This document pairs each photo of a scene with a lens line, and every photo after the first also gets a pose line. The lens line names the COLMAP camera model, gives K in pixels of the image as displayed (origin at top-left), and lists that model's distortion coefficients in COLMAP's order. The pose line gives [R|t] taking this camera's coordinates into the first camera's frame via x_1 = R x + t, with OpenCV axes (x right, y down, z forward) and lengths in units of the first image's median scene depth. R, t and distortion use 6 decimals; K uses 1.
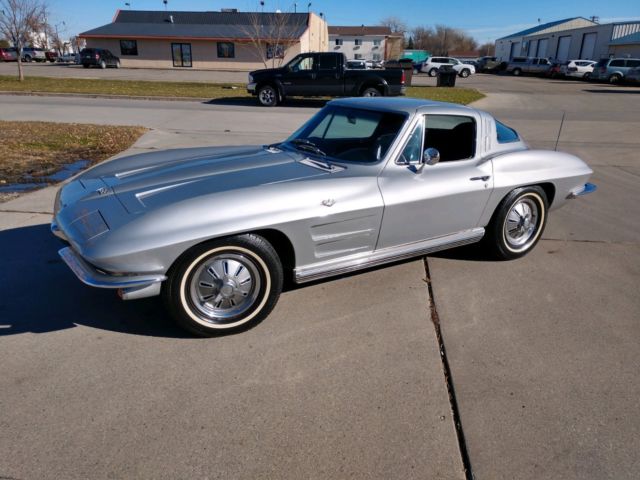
lens RADIAL K [[487.4, 0, 322.9], [0, 487.4, 229.7], [0, 0, 1]] dist [0.040708, -0.026598]
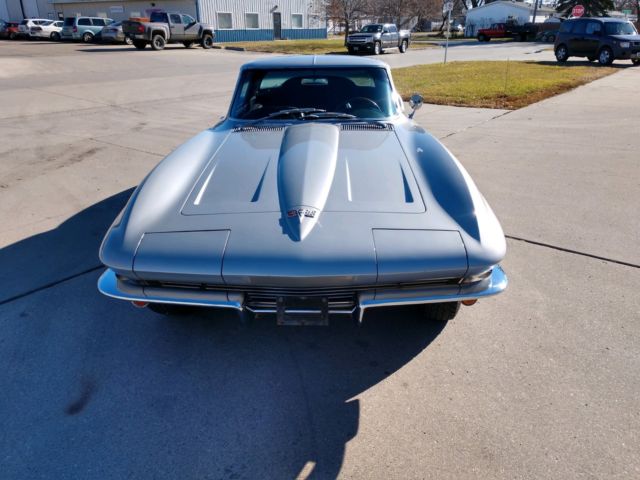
lens RADIAL K [[486.4, 0, 320.0], [0, 486.4, 240.0], [0, 0, 1]] dist [0.045197, -0.044851]
pose [[0.529553, -0.354540, 0.770633, -0.243851], [0.283477, 0.930204, 0.233156, -0.049416], [-0.799508, 0.094988, 0.593096, 0.146913]]
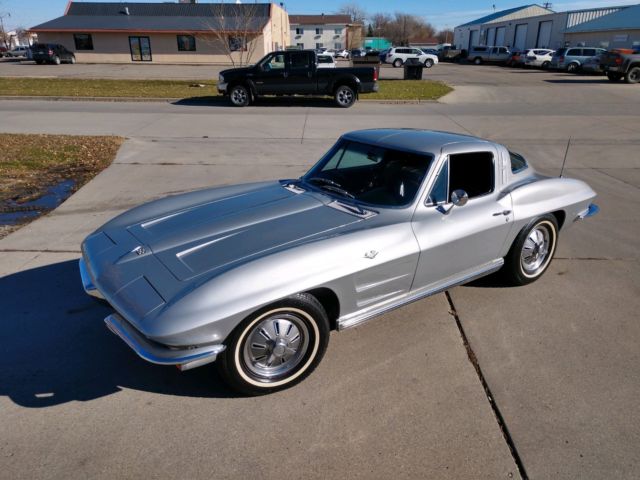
lens RADIAL K [[487.4, 0, 322.9], [0, 487.4, 229.7], [0, 0, 1]] dist [0.040708, -0.026598]
pose [[0.996842, -0.040828, 0.068107, -0.037343], [0.039298, 0.998947, 0.023656, -0.032511], [-0.069001, -0.020905, 0.997398, -0.000869]]
